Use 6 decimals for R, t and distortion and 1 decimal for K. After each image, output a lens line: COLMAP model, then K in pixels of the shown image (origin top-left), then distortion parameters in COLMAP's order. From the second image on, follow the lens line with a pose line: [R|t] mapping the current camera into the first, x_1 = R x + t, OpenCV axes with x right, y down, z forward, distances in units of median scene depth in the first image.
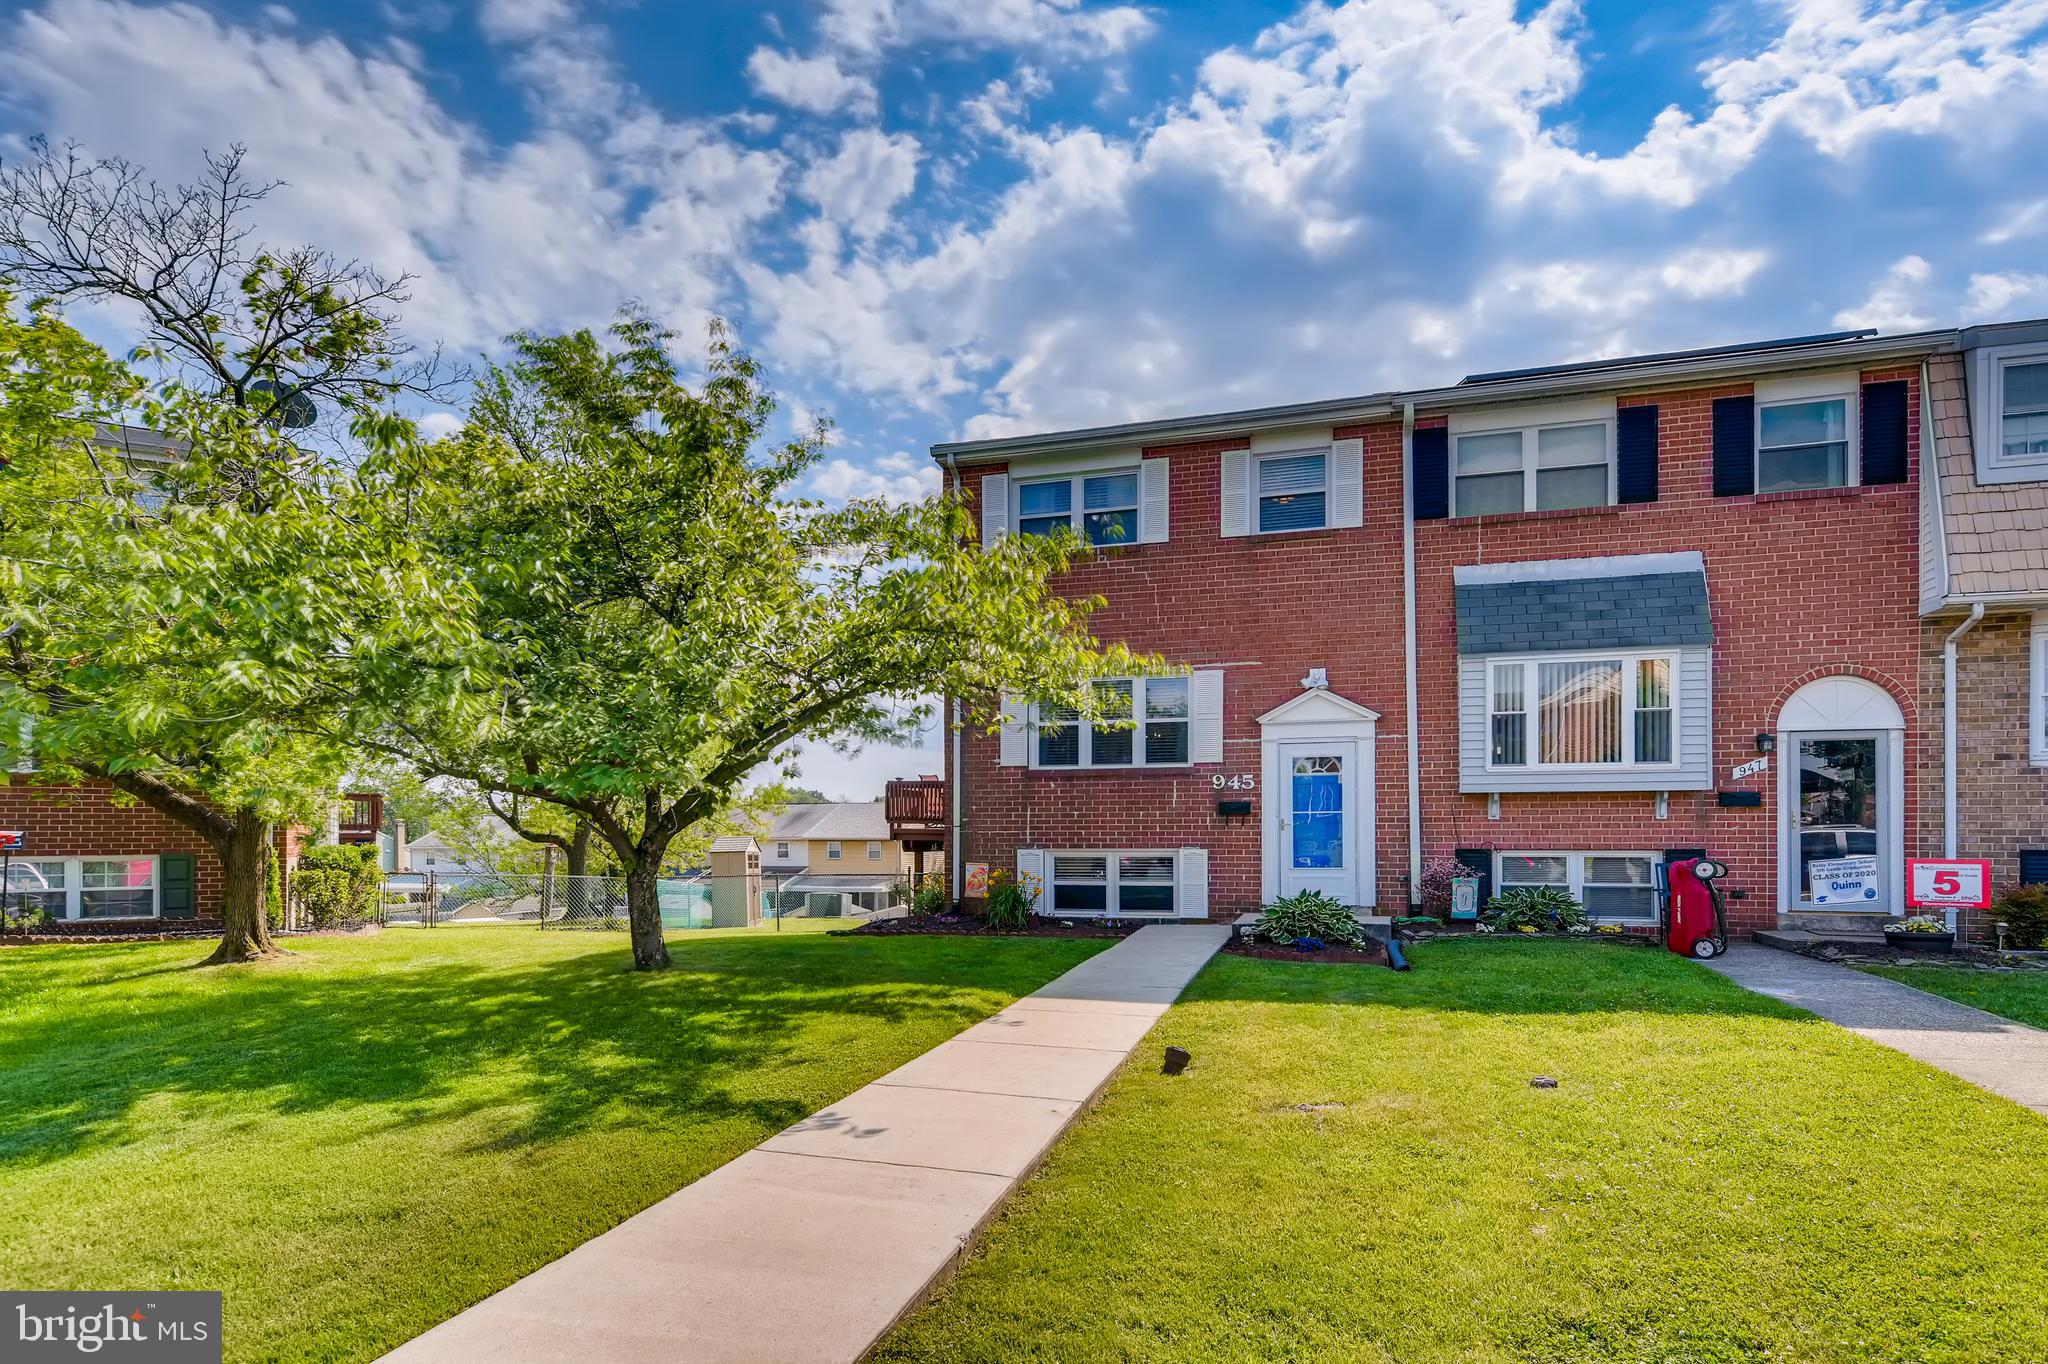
lens RADIAL K [[1037.4, 0, 933.0], [0, 1037.4, 821.6], [0, 0, 1]] dist [-0.005006, 0.003467]
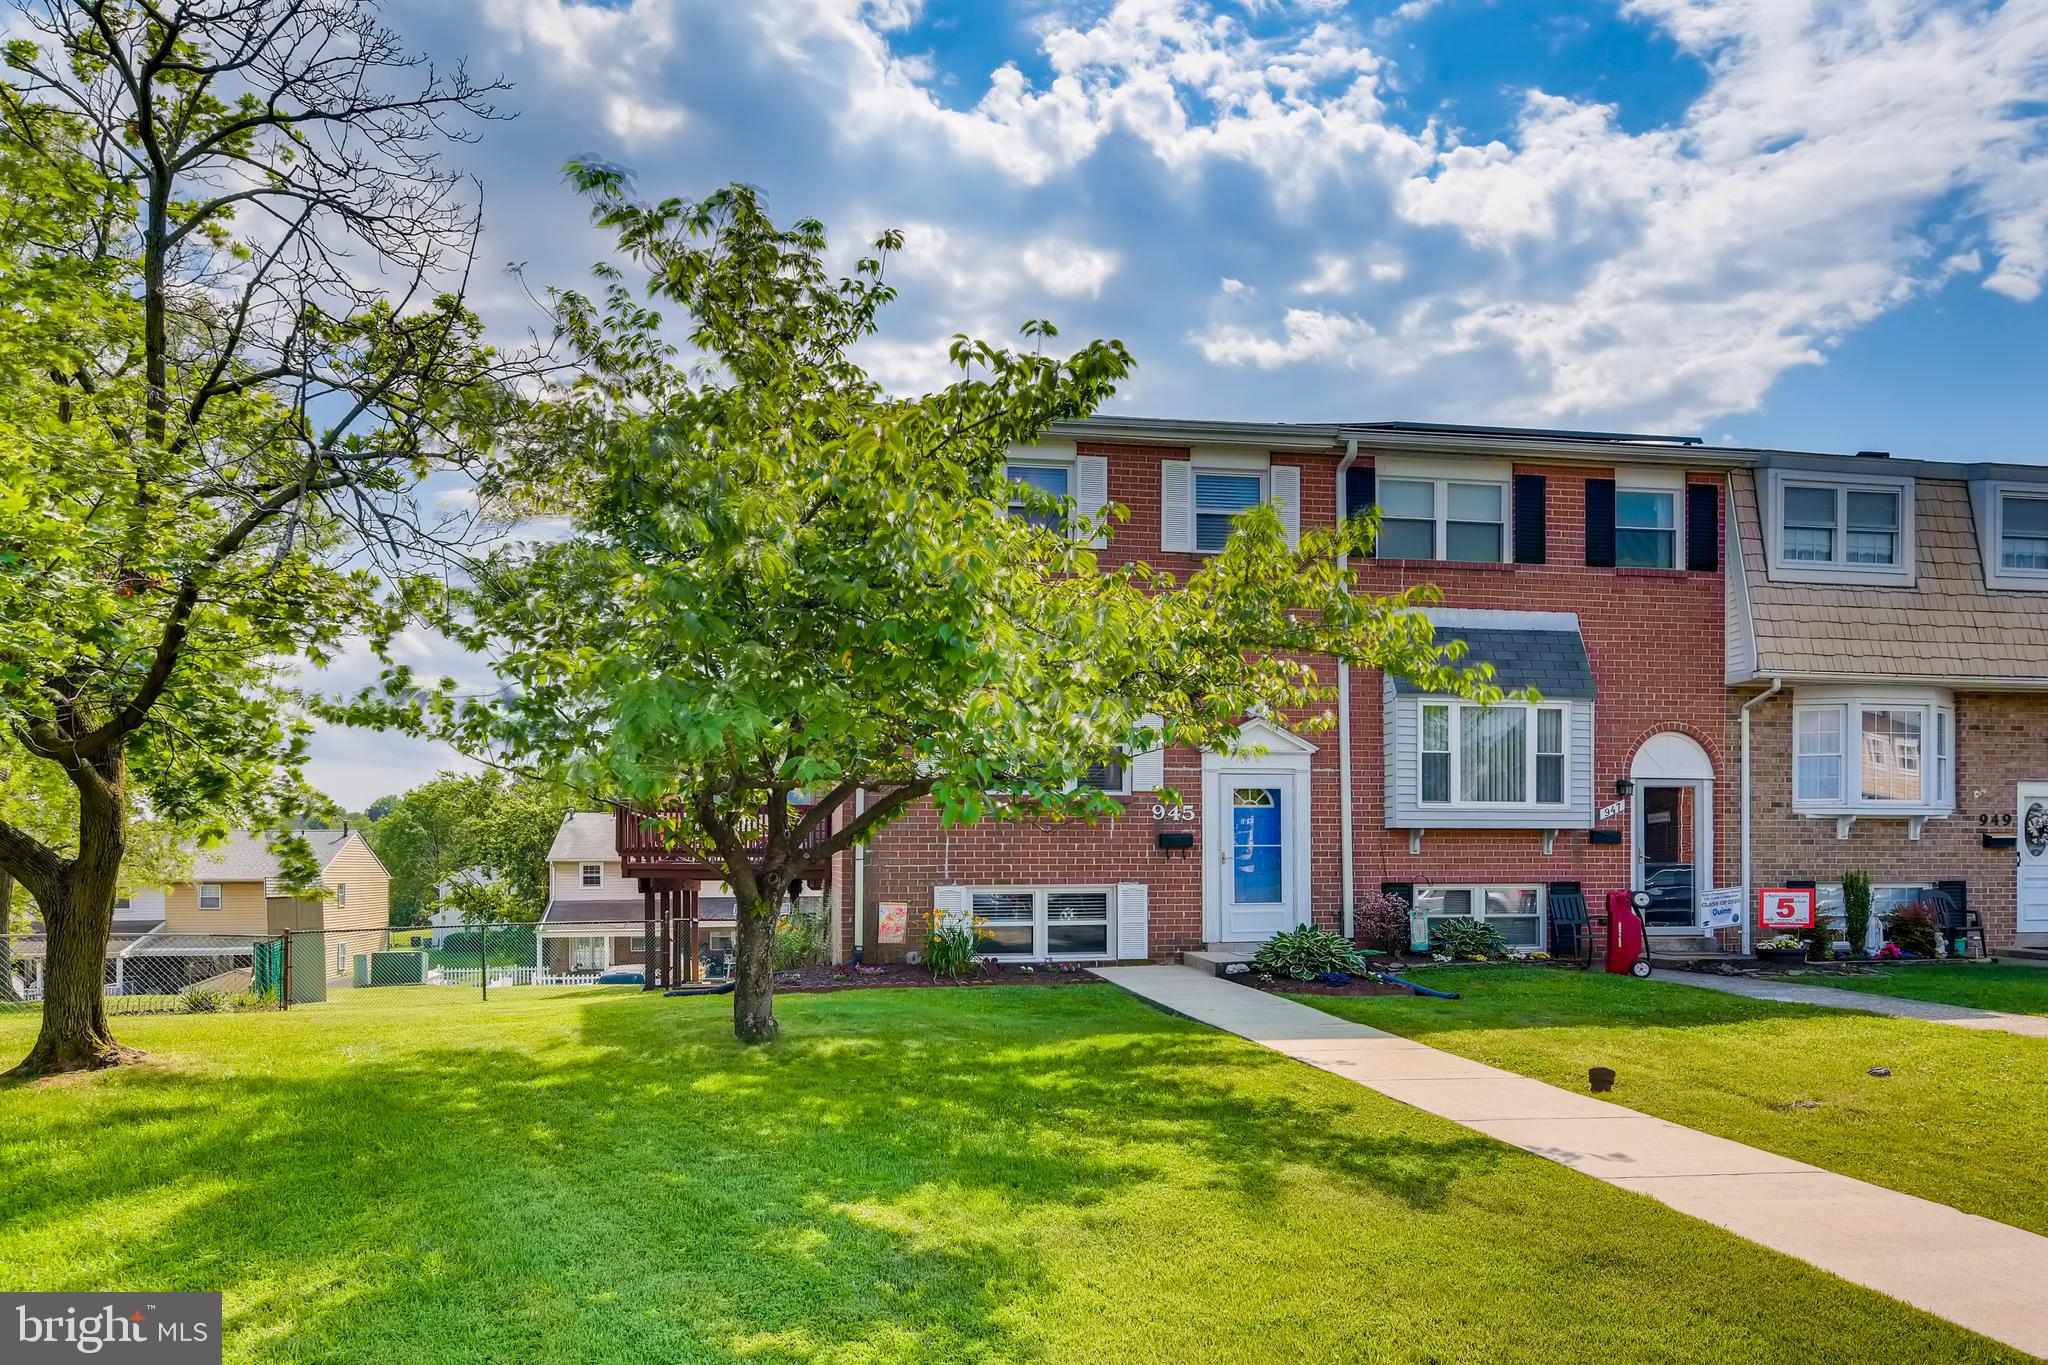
lens RADIAL K [[1272.2, 0, 950.1], [0, 1272.2, 845.0], [0, 0, 1]] dist [0.025088, -0.002957]
pose [[0.898832, 0.008812, 0.438206, -0.449854], [-0.004458, 0.999930, -0.010963, 0.005088], [-0.438271, 0.007901, 0.898808, 0.060363]]
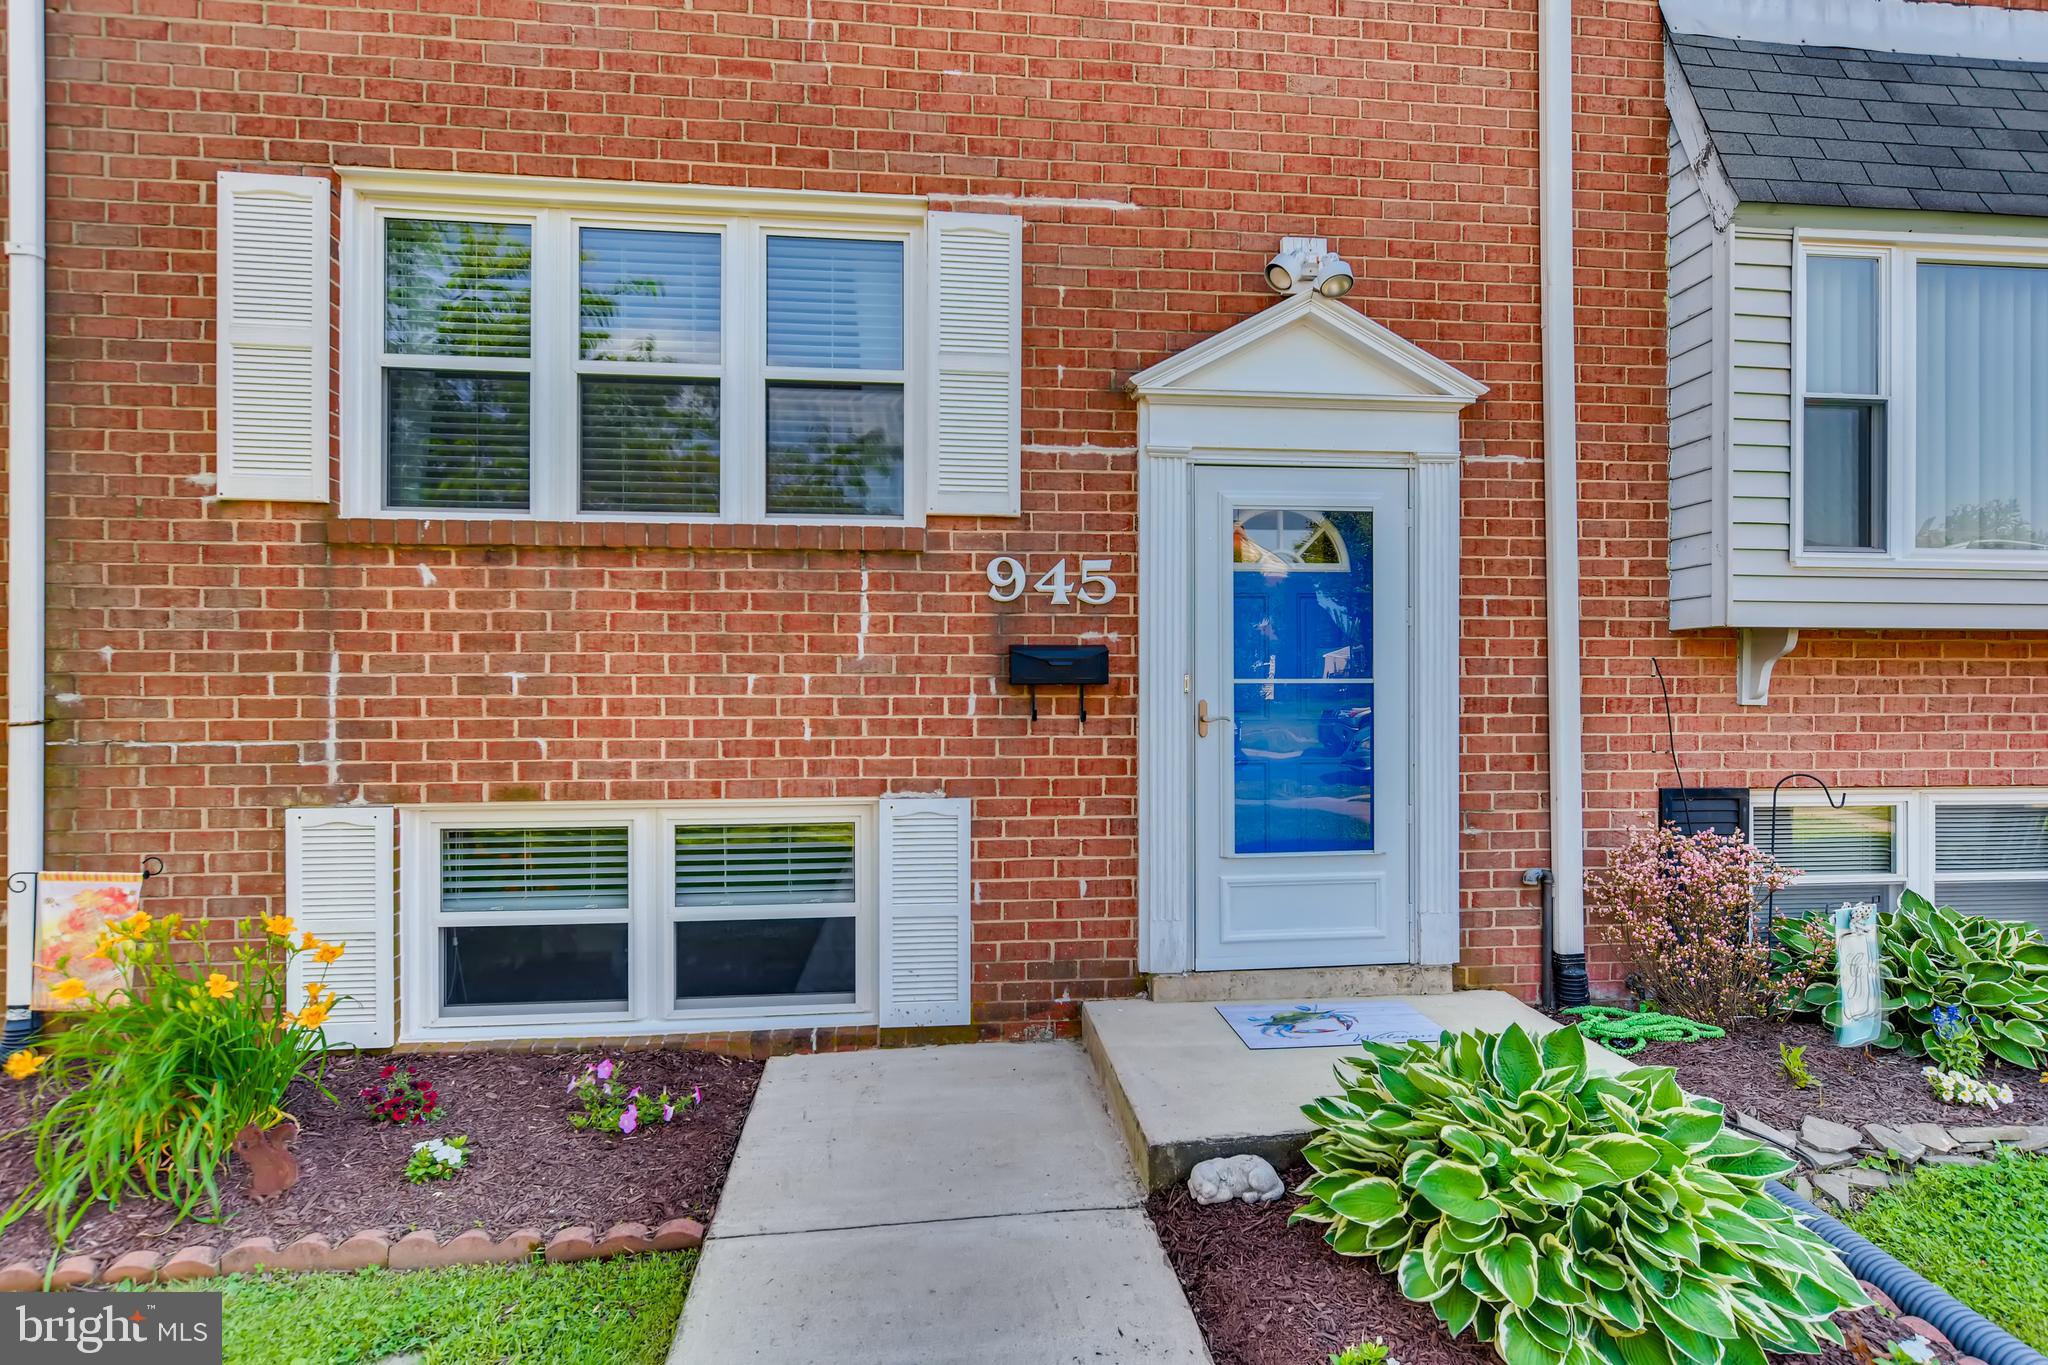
lens RADIAL K [[1037.4, 0, 1021.4], [0, 1037.4, 682.4], [0, 0, 1]] dist [-0.005006, 0.003467]
pose [[0.894739, 0.001307, 0.446587, 0.161631], [-0.005953, 0.999942, 0.009001, -0.012078], [-0.446550, -0.010712, 0.894695, 0.822483]]
